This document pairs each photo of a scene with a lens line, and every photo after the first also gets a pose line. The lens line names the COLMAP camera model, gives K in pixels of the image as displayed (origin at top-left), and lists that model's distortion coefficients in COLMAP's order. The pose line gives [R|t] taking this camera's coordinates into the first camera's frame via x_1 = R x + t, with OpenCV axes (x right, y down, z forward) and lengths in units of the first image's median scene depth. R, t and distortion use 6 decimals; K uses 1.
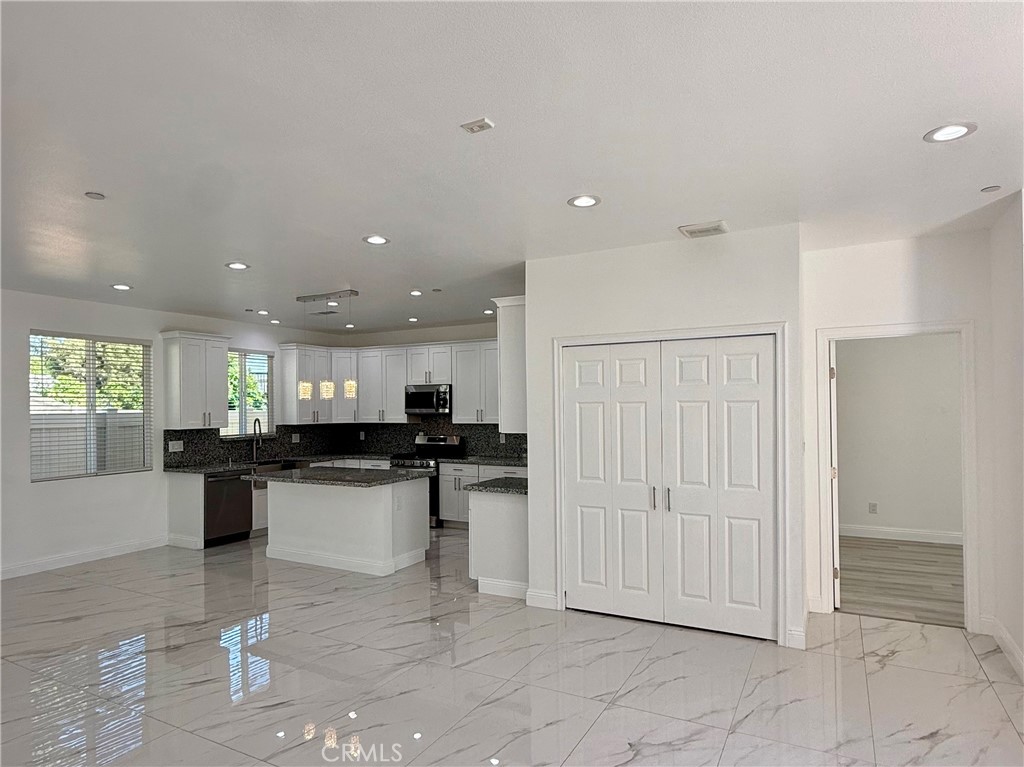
lens RADIAL K [[591.1, 0, 504.3], [0, 591.1, 404.1], [0, 0, 1]] dist [-0.007595, -0.000053]
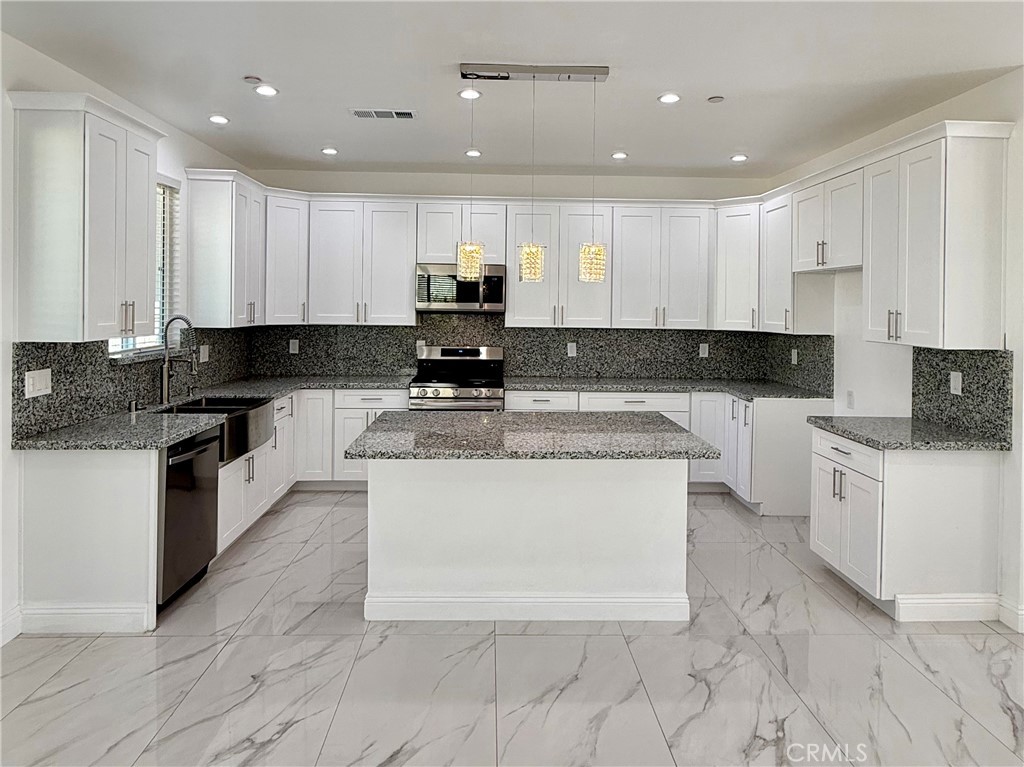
lens RADIAL K [[650.4, 0, 511.0], [0, 650.4, 313.4], [0, 0, 1]] dist [-0.001020, 0.000253]
pose [[0.866221, 0.014135, 0.499462, -0.465116], [-0.024082, 0.999619, 0.013475, 0.009301], [-0.499081, -0.023700, 0.866231, 0.424364]]
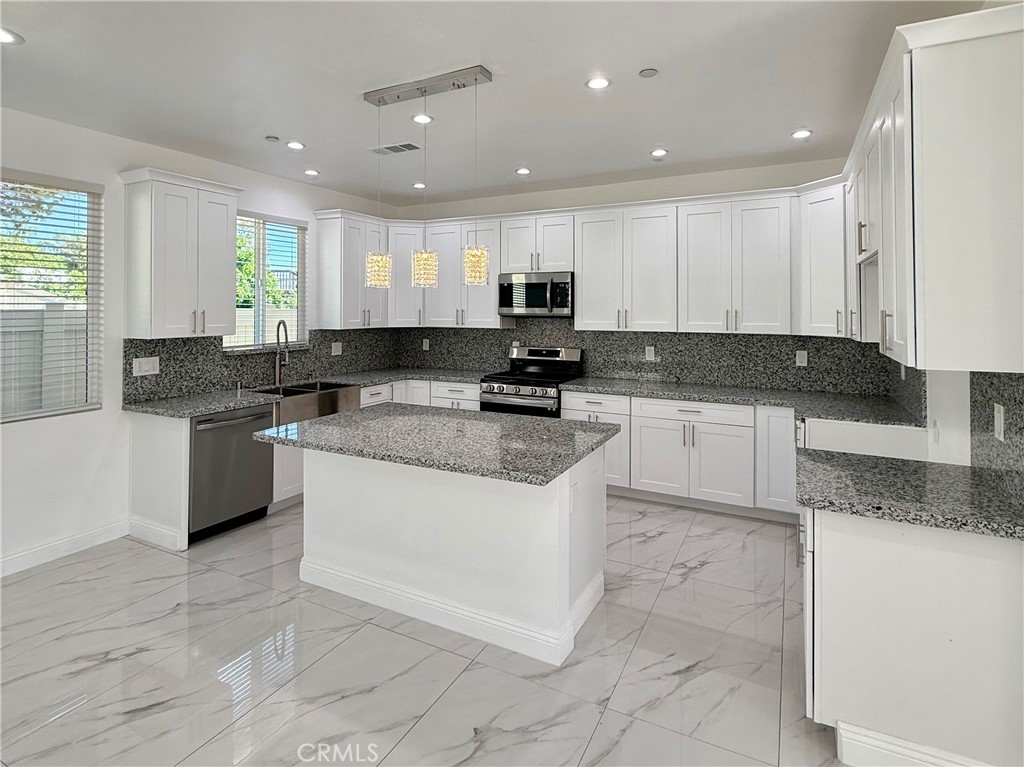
lens RADIAL K [[539.4, 0, 506.9], [0, 539.4, 303.7], [0, 0, 1]] dist [-0.000517, -0.001220]
pose [[0.999888, 0.009803, 0.011301, -0.185135], [-0.009765, 0.999947, -0.003404, 0.005972], [-0.011333, 0.003293, 0.999930, 0.419717]]
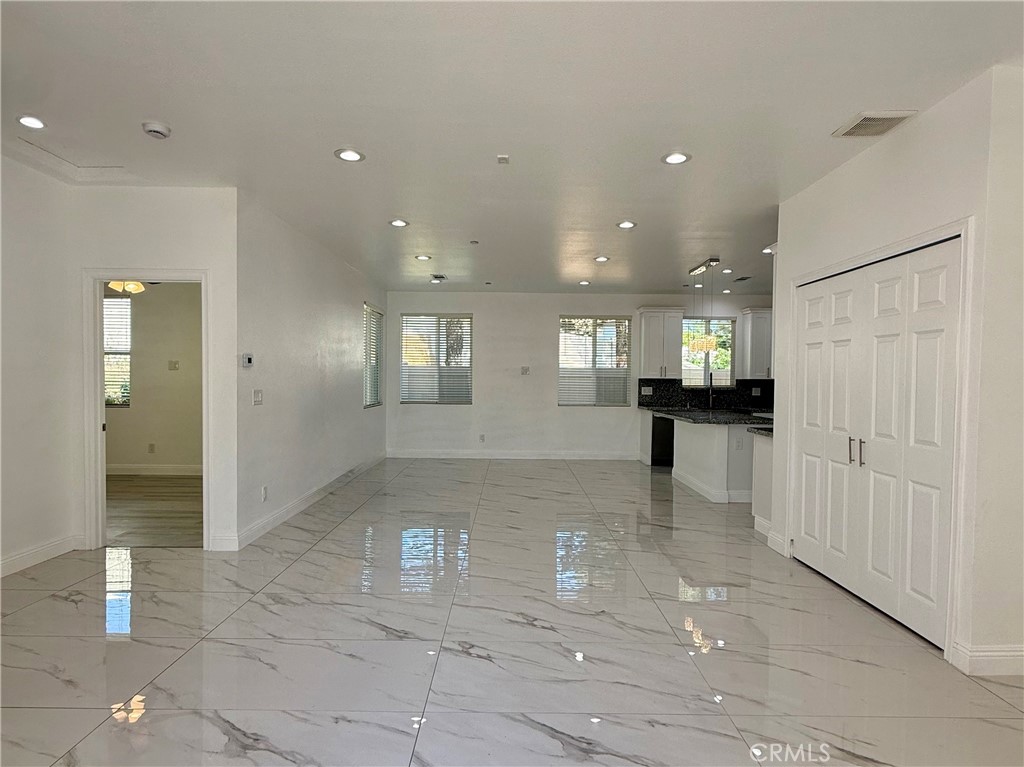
lens RADIAL K [[539.4, 0, 512.5], [0, 539.4, 391.2], [0, 0, 1]] dist [-0.000517, -0.001220]
pose [[0.485394, 0.038086, -0.873466, 0.374214], [-0.011062, 0.999238, 0.037423, 0.026307], [0.874226, -0.008503, 0.485446, 0.097097]]
